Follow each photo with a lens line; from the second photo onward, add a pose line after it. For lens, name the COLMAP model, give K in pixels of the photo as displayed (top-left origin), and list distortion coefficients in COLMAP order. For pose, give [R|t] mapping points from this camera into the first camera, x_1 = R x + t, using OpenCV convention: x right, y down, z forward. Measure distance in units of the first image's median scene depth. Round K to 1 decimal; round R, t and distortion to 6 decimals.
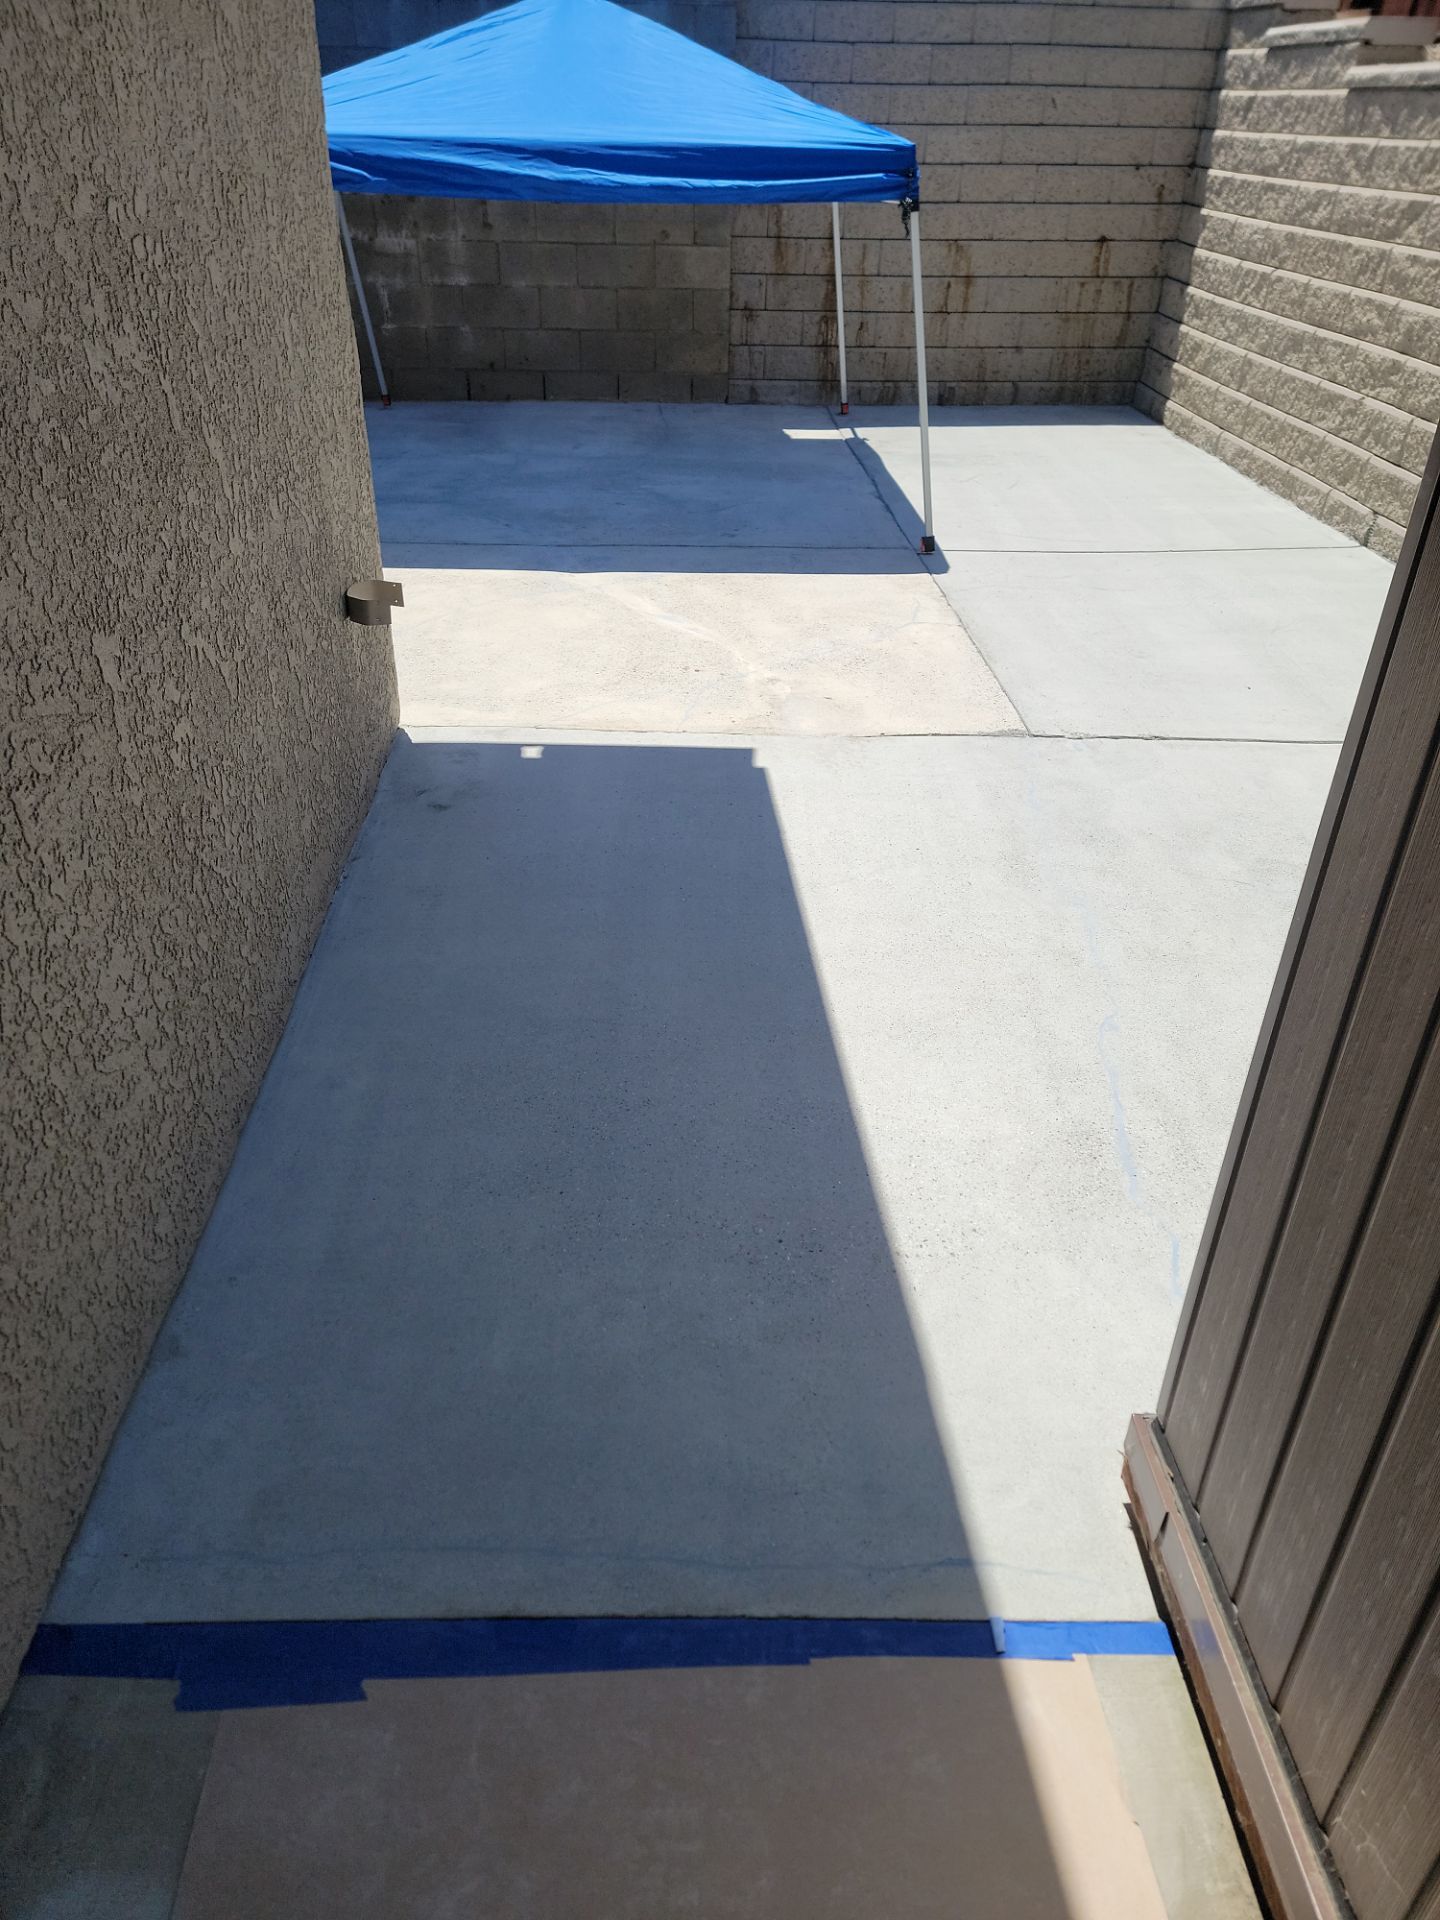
lens RADIAL K [[1338.6, 0, 703.1], [0, 1338.6, 971.5], [0, 0, 1]] dist [0.084608, -0.075662]
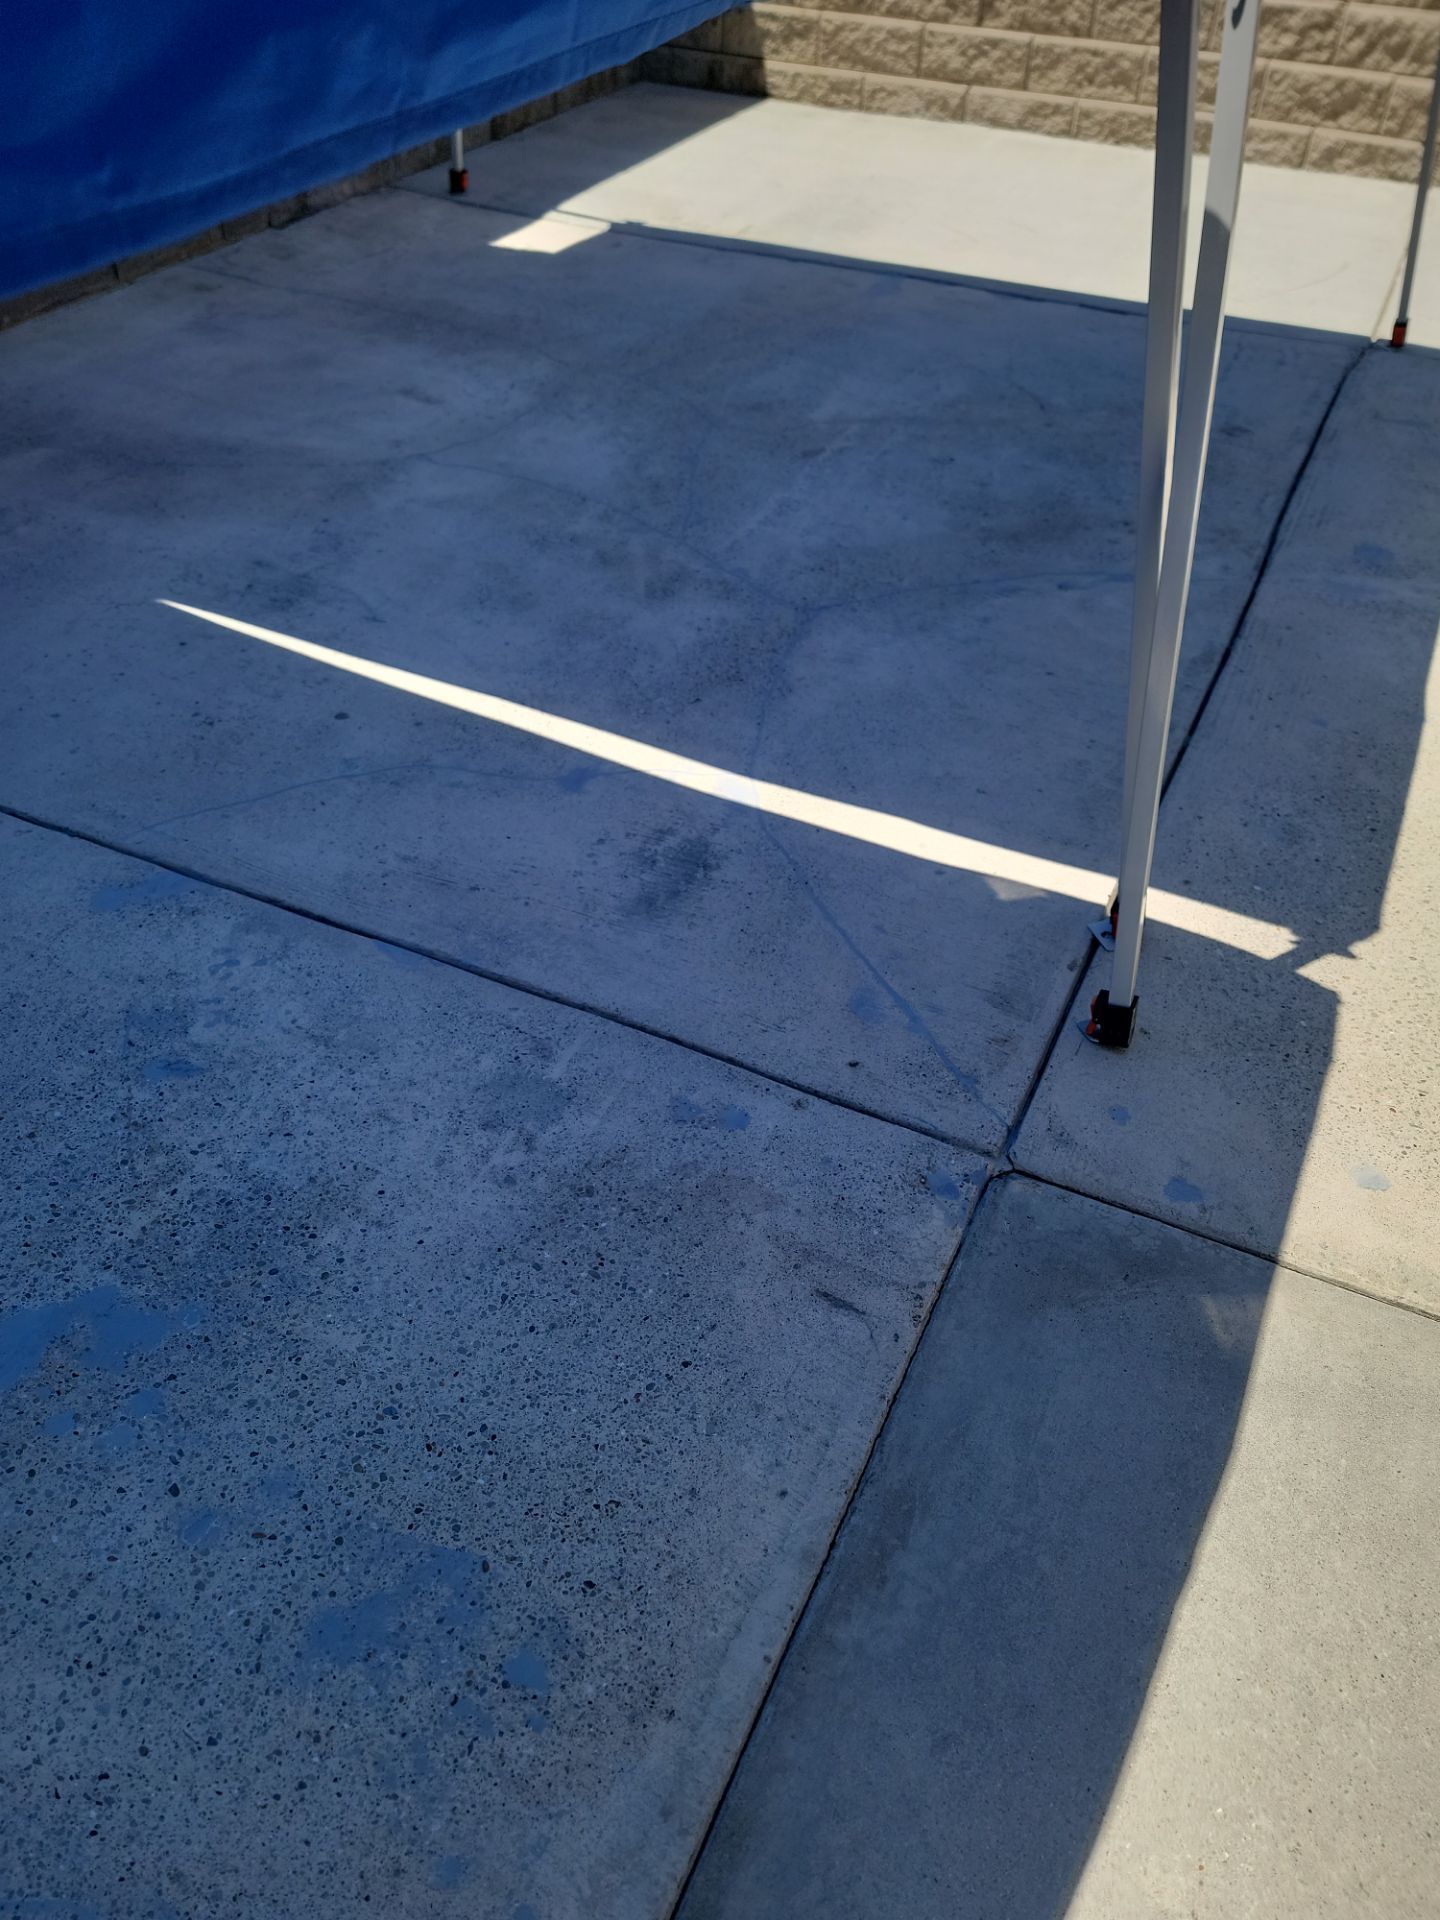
lens RADIAL K [[1348.4, 0, 703.4], [0, 1348.4, 972.6], [0, 0, 1]] dist [0.080054, -0.071620]
pose [[0.473182, -0.610020, 0.635590, -0.427502], [0.458355, 0.786603, 0.413723, -0.353561], [-0.752336, 0.095559, 0.651812, 0.592061]]
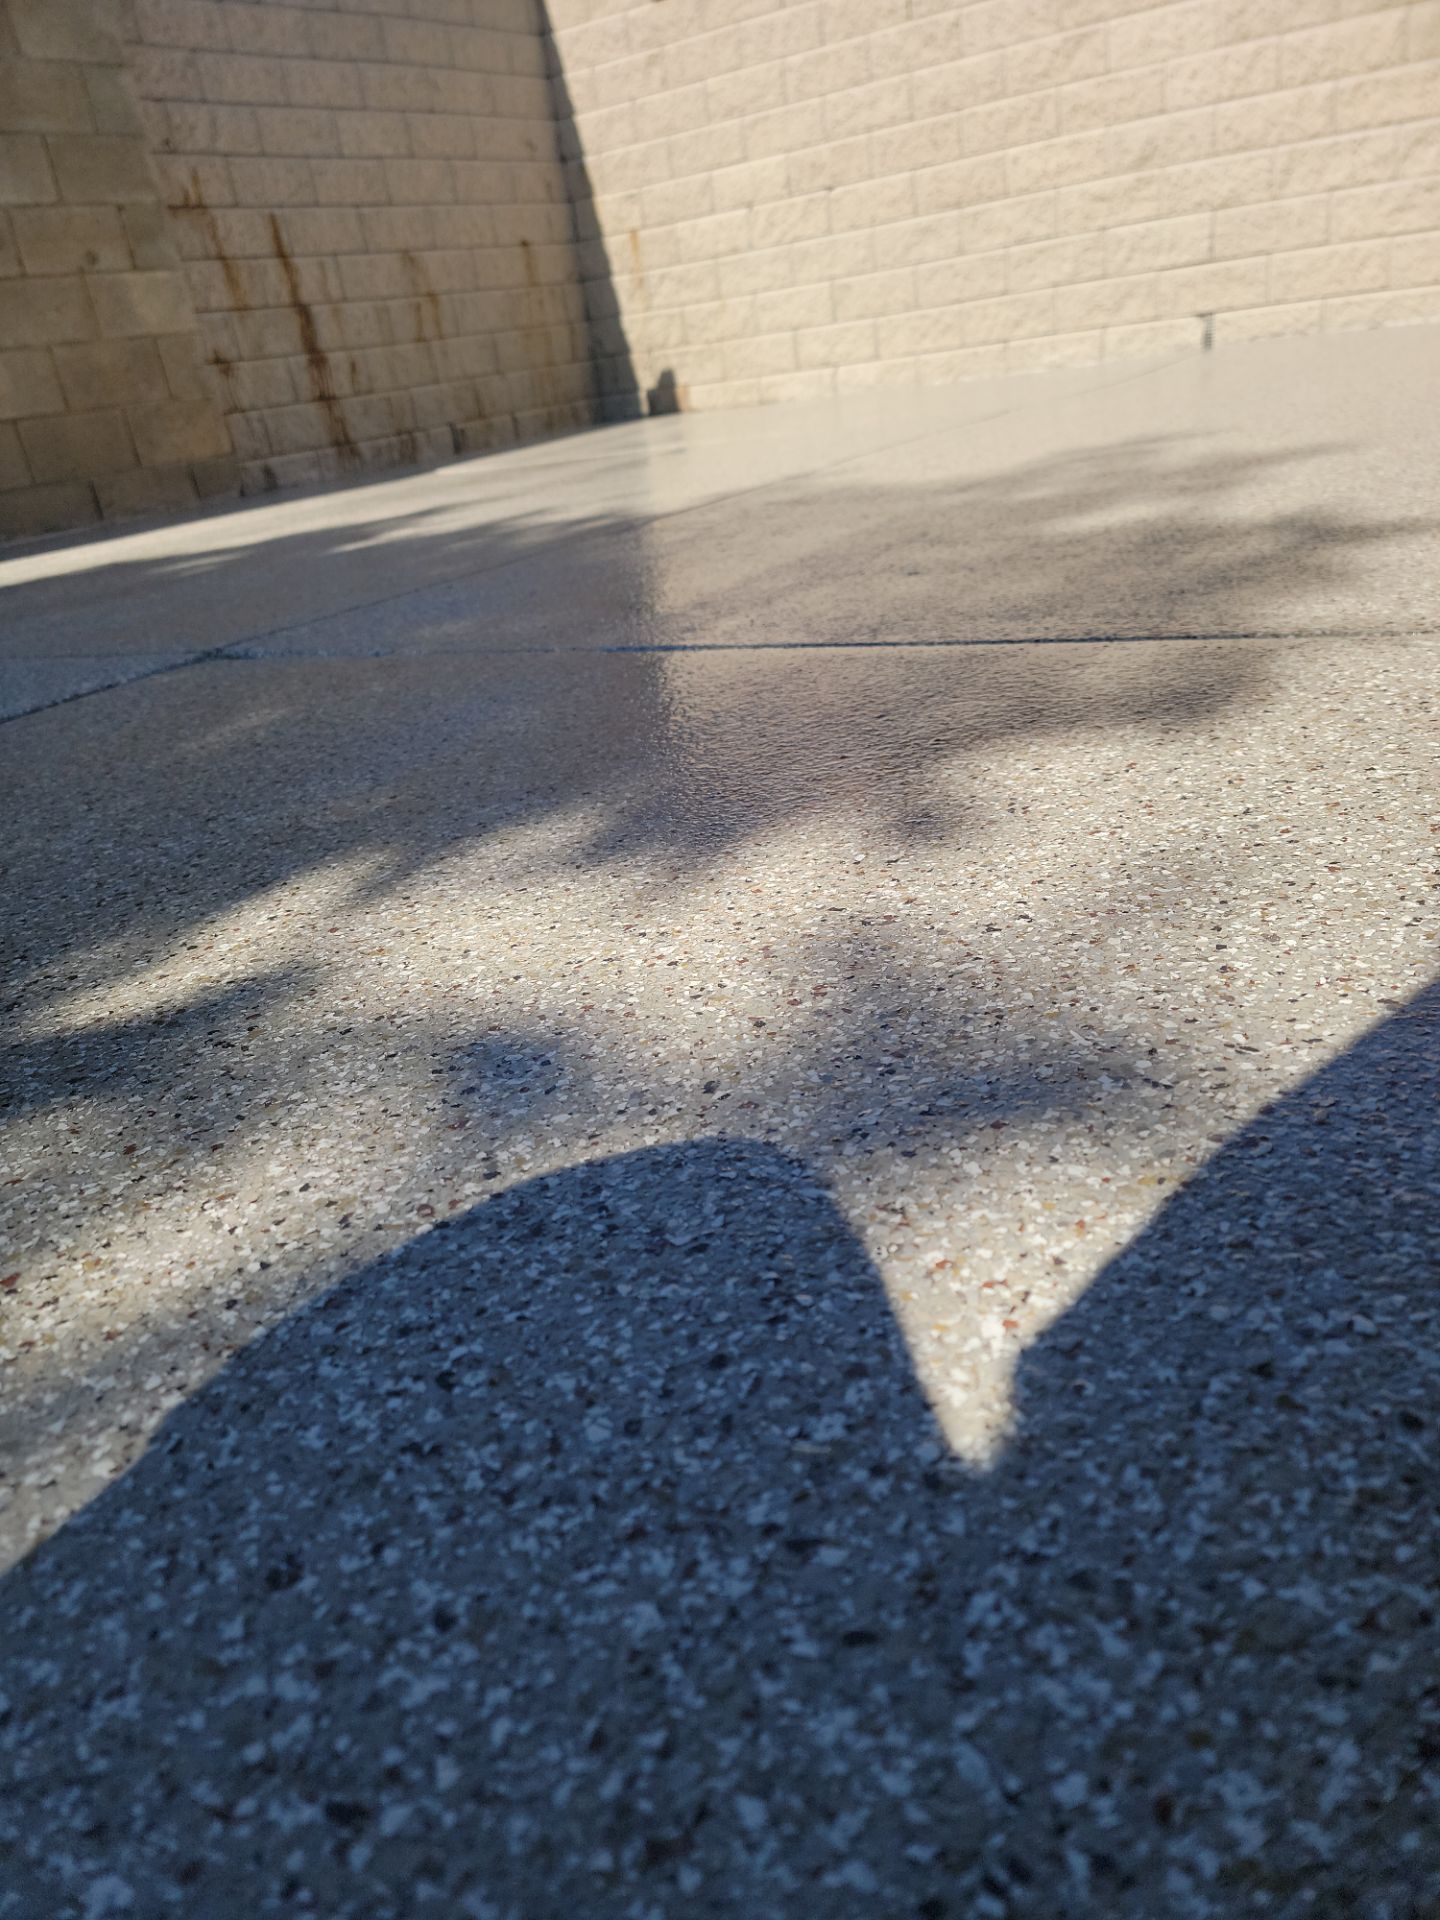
lens RADIAL K [[1338.6, 0, 691.6], [0, 1338.6, 974.7], [0, 0, 1]] dist [0.084608, -0.075662]
pose [[0.587761, -0.428530, 0.686221, -0.441880], [0.550106, 0.833632, 0.049409, -0.134349], [-0.593228, 0.348454, 0.725714, 0.475991]]
